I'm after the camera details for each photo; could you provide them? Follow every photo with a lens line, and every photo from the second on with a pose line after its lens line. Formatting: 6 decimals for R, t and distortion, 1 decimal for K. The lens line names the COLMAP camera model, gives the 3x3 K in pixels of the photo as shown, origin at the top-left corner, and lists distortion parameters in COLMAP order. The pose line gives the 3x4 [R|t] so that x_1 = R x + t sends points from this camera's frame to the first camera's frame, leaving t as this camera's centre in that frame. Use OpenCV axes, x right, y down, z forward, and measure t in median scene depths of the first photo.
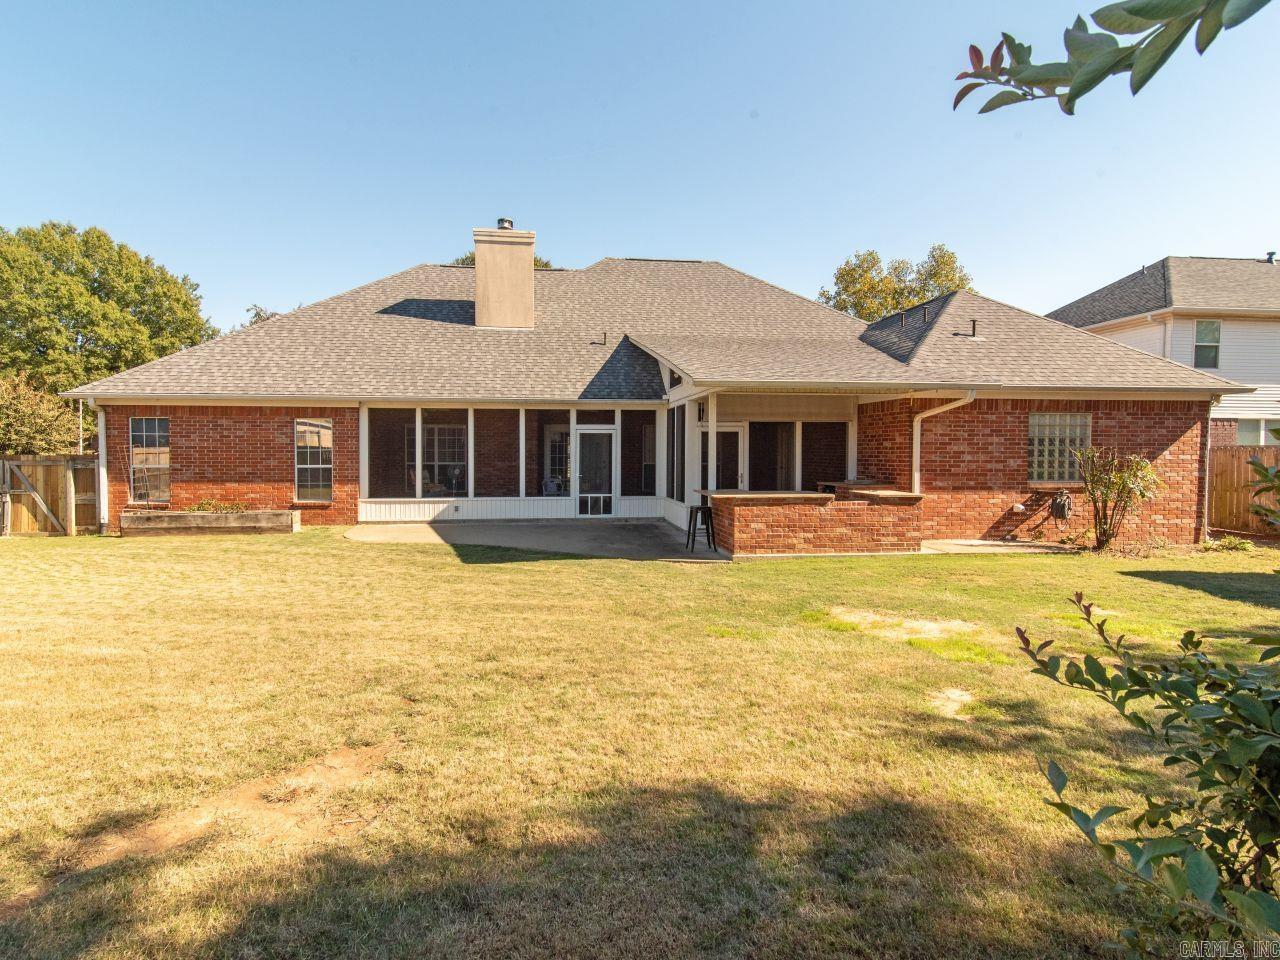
lens RADIAL K [[653.4, 0, 601.0], [0, 653.4, 452.2], [0, 0, 1]] dist [0.014056, -0.000348]
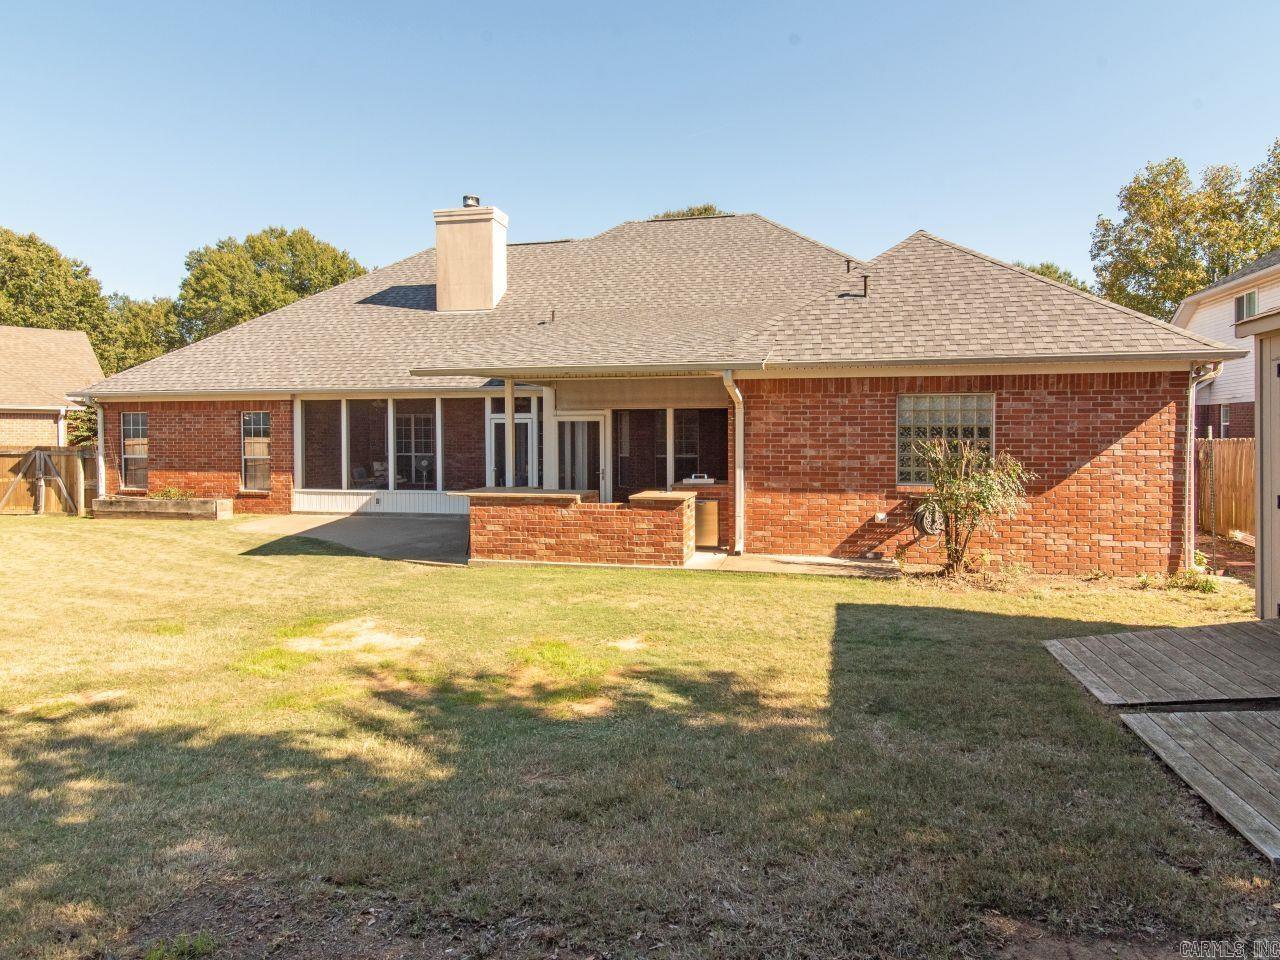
lens RADIAL K [[765.2, 0, 638.7], [0, 765.2, 433.1], [0, 0, 1]] dist [0.011385, 0.000286]
pose [[0.944778, -0.003893, -0.327687, 0.594241], [0.002048, 0.999980, -0.005974, -0.008946], [0.327704, 0.004973, 0.944767, 0.049234]]
